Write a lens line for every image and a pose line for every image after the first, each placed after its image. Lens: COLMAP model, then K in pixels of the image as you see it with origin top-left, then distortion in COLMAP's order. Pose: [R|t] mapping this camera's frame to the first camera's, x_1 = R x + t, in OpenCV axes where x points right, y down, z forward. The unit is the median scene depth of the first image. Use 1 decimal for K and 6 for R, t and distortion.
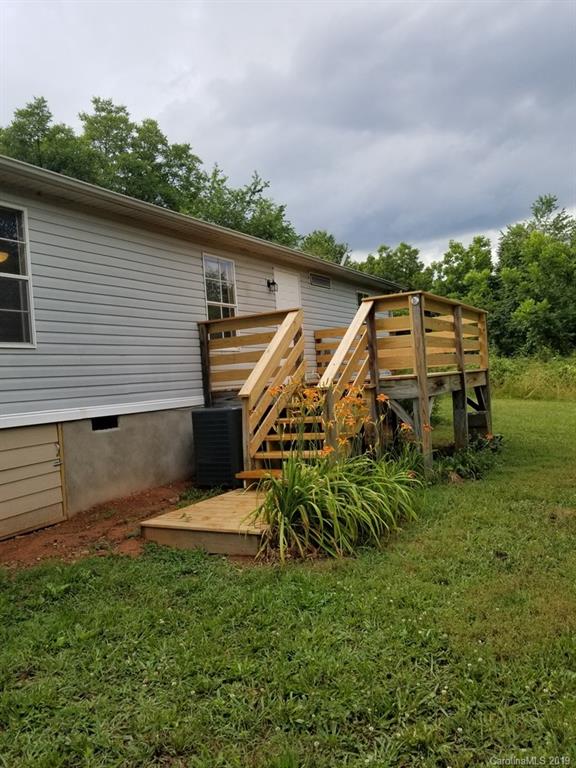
lens RADIAL K [[594.3, 0, 288.8], [0, 594.3, 383.4], [0, 0, 1]] dist [-0.004251, -0.001230]
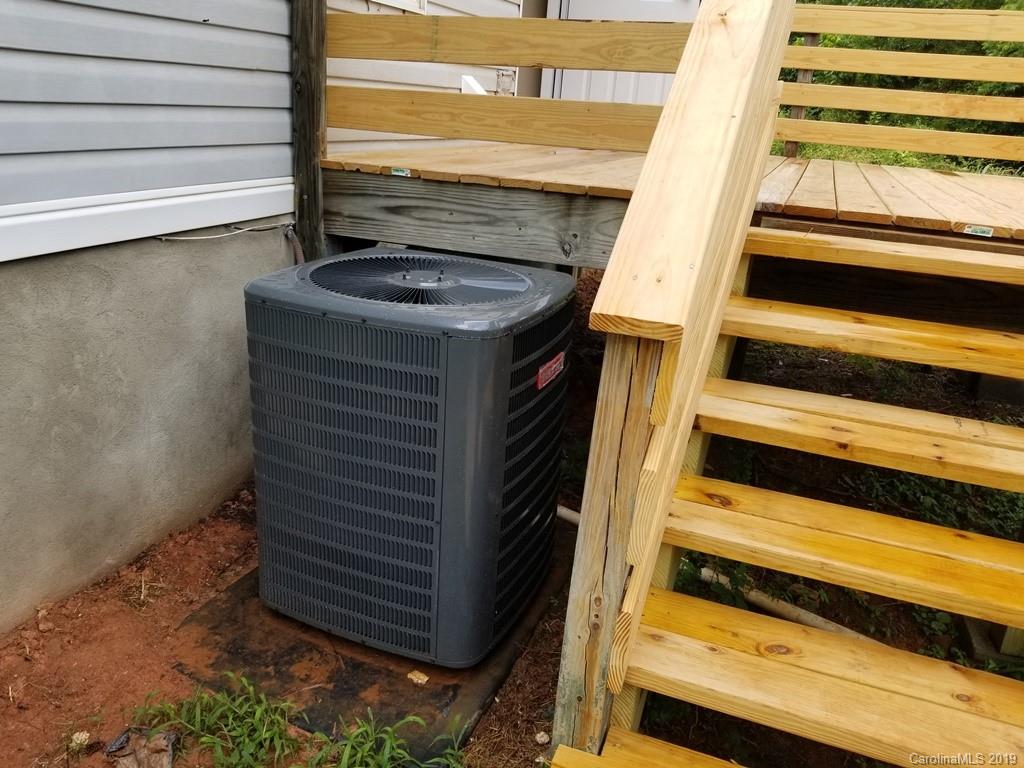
lens RADIAL K [[792.3, 0, 510.8], [0, 792.3, 387.3], [0, 0, 1]] dist [-0.004251, -0.001230]
pose [[0.976784, 0.076778, 0.199998, -0.118231], [-0.139856, 0.935718, 0.323840, -0.018956], [-0.162278, -0.344293, 0.924731, 0.669856]]
